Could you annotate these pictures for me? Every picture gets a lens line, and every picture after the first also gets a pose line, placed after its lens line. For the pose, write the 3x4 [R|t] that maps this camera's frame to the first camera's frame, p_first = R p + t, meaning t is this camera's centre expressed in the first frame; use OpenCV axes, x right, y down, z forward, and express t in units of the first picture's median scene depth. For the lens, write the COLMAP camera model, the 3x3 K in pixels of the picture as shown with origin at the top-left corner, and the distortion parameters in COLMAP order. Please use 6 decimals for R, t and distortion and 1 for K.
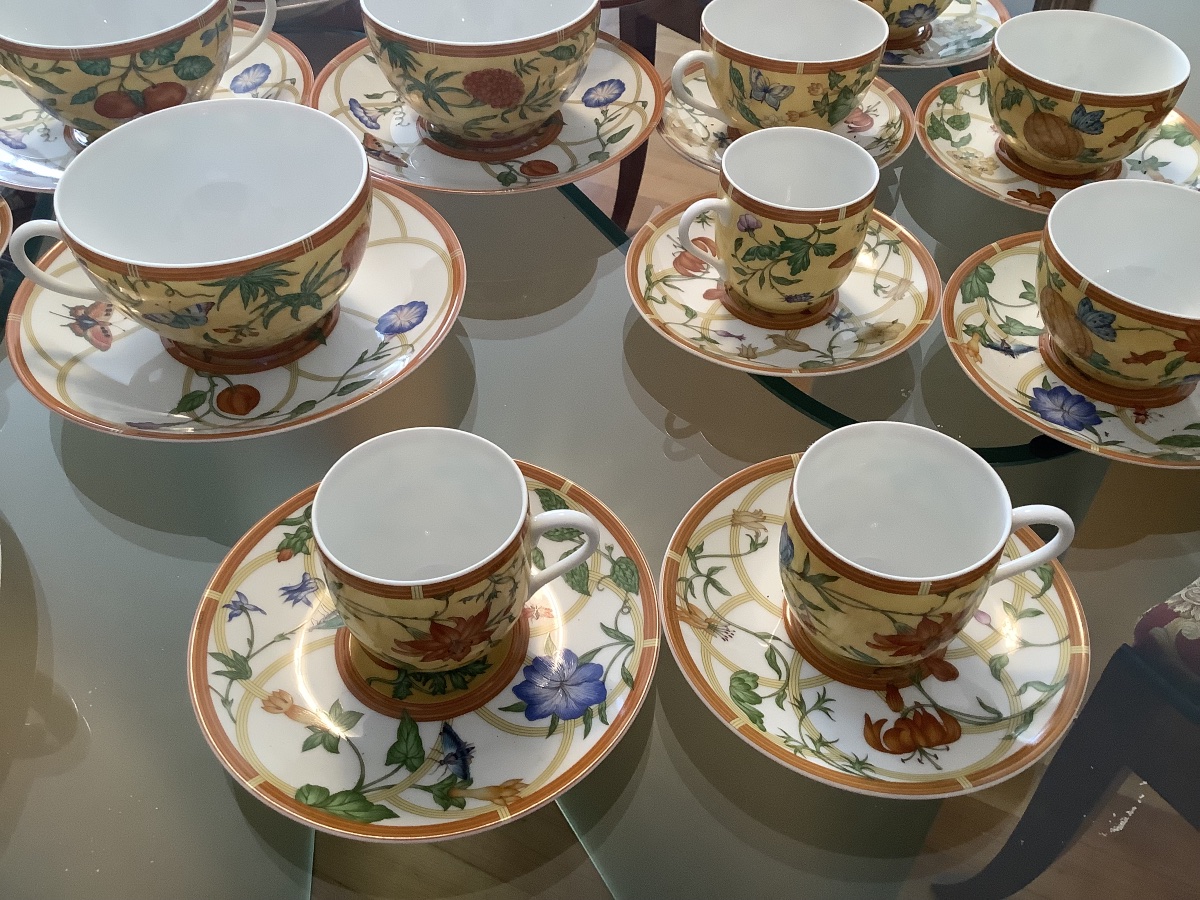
lens RADIAL K [[1085.3, 0, 595.4], [0, 1085.3, 452.5], [0, 0, 1]] dist [0.129216, -0.280271]
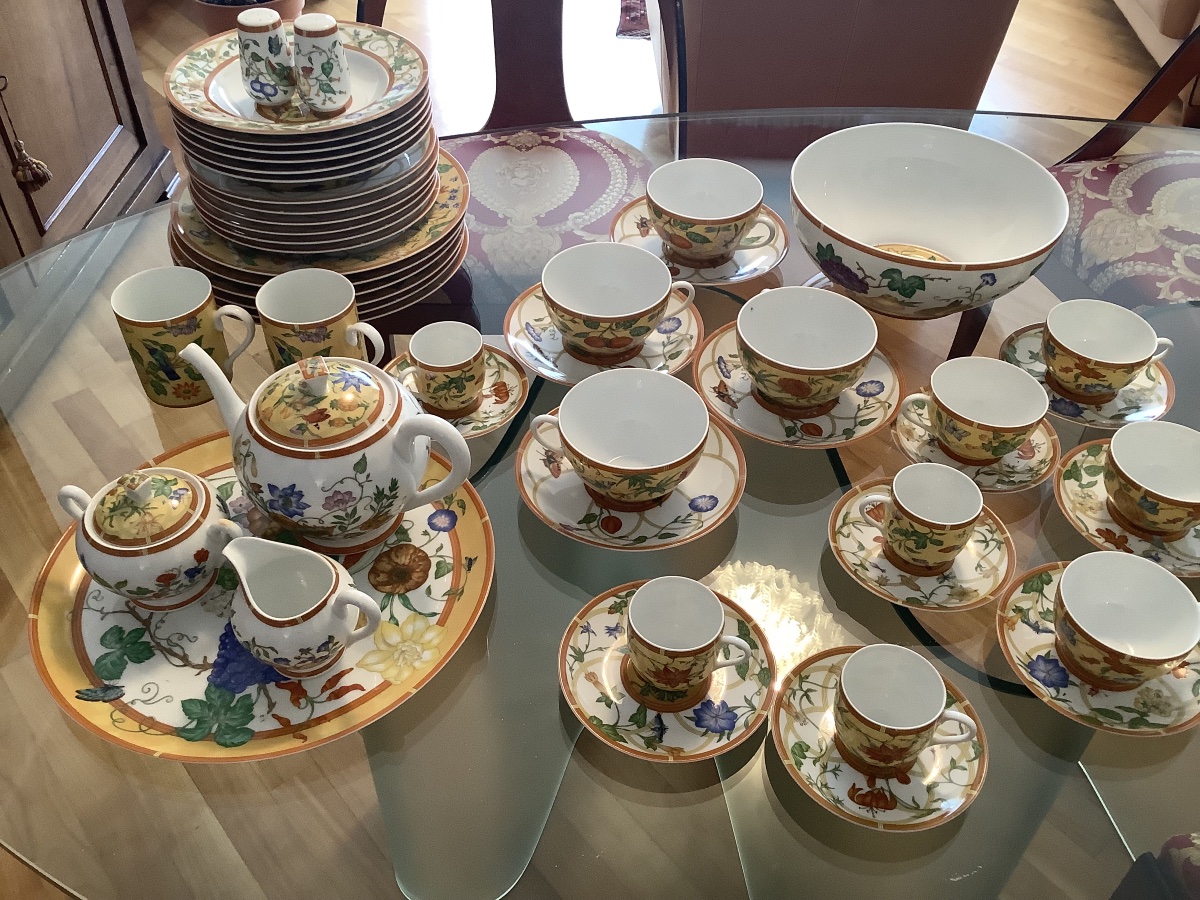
lens RADIAL K [[1085.3, 0, 595.4], [0, 1085.3, 452.5], [0, 0, 1]] dist [0.129216, -0.280271]
pose [[0.915739, 0.279610, -0.288514, 0.180113], [-0.292973, 0.956115, -0.003287, -0.160201], [0.274934, 0.087537, 0.957470, -0.910719]]
